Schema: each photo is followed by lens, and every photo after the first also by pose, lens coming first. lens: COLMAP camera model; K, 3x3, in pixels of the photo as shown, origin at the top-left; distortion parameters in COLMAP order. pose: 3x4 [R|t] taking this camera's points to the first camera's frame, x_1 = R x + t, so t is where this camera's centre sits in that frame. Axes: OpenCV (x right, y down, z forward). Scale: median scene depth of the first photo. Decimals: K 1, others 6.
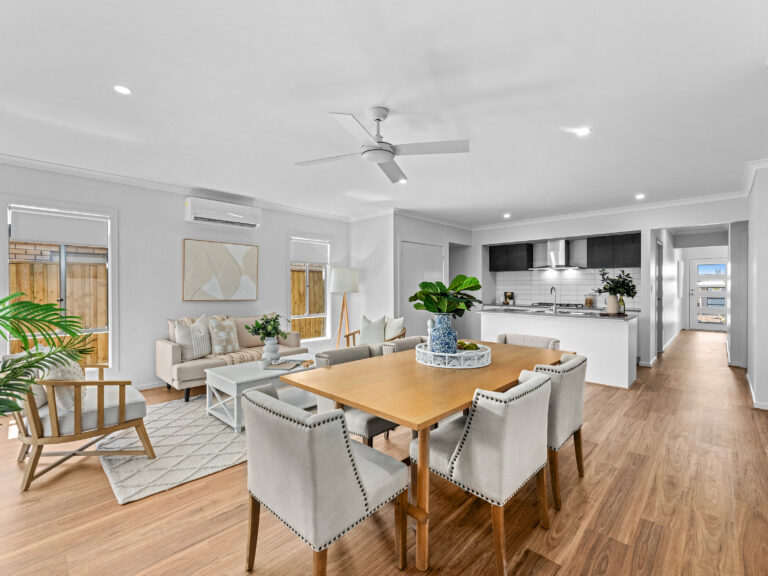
lens RADIAL K [[328.6, 0, 384.4], [0, 328.6, 287.6], [0, 0, 1]] dist [0.021616, -0.001276]
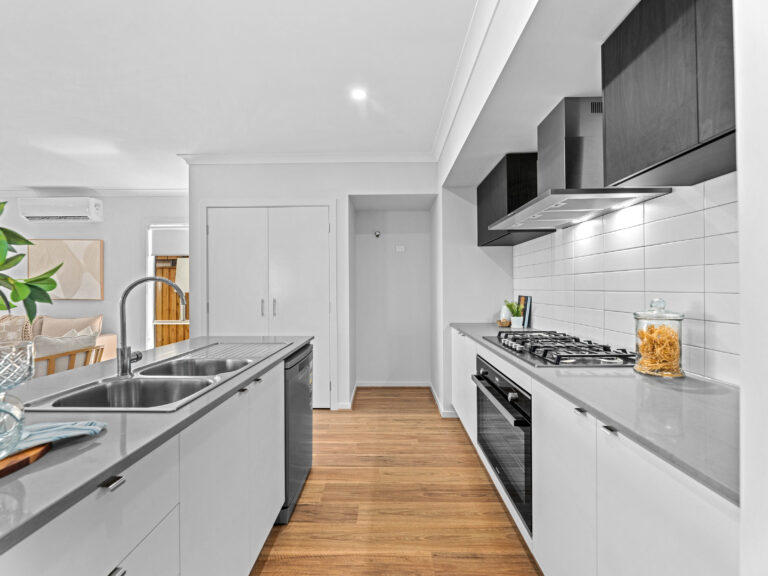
lens RADIAL K [[341.3, 0, 382.0], [0, 341.3, 283.6], [0, 0, 1]] dist [0.007552, 0.000376]
pose [[0.690305, -0.006362, -0.723491, 0.621194], [0.001474, 0.999972, -0.007387, 0.001068], [0.723517, 0.004033, 0.690294, 0.695165]]
